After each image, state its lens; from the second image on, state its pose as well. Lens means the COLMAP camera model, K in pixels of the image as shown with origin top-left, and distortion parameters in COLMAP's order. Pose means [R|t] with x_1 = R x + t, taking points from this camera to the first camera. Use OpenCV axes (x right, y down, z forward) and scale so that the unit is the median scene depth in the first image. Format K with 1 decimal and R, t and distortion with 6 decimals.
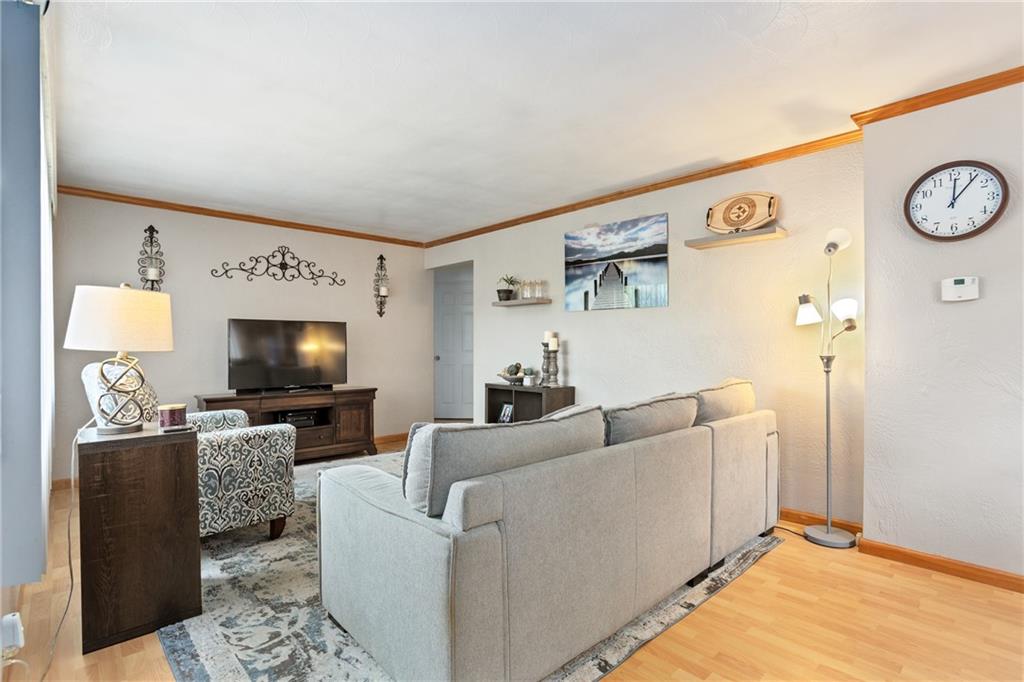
lens RADIAL K [[495.5, 0, 508.0], [0, 495.5, 339.8], [0, 0, 1]] dist [-0.046871, 0.030184]
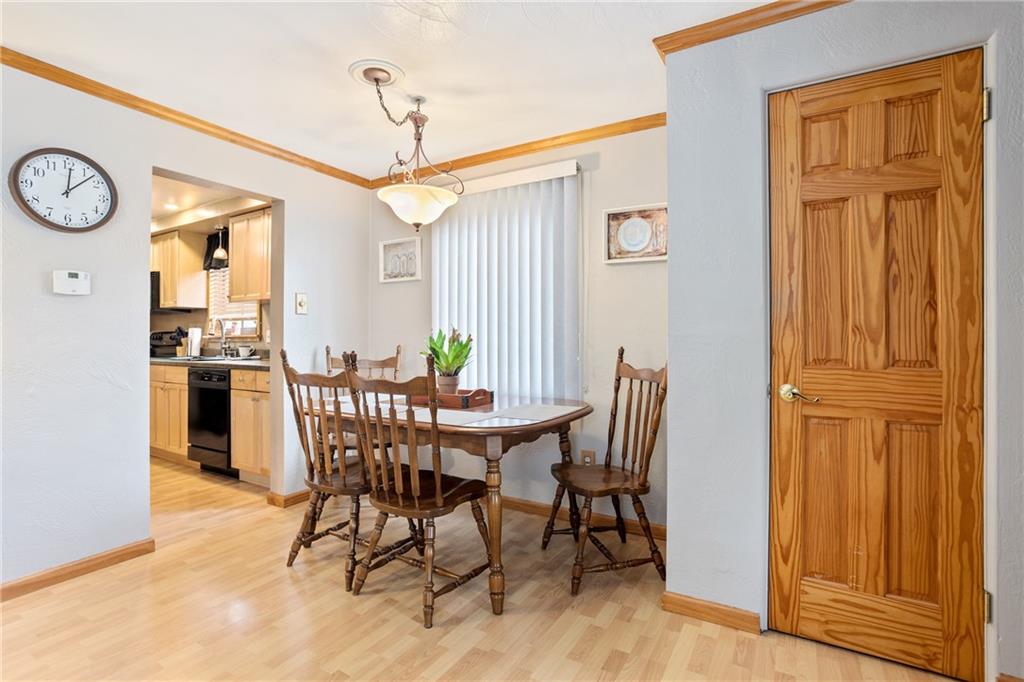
lens RADIAL K [[495.5, 0, 508.0], [0, 495.5, 339.8], [0, 0, 1]] dist [-0.046871, 0.030184]
pose [[-0.277589, -0.001098, 0.960699, -0.250992], [-0.003530, 0.999994, 0.000122, 0.006533], [-0.960694, -0.003358, -0.277591, 0.432285]]
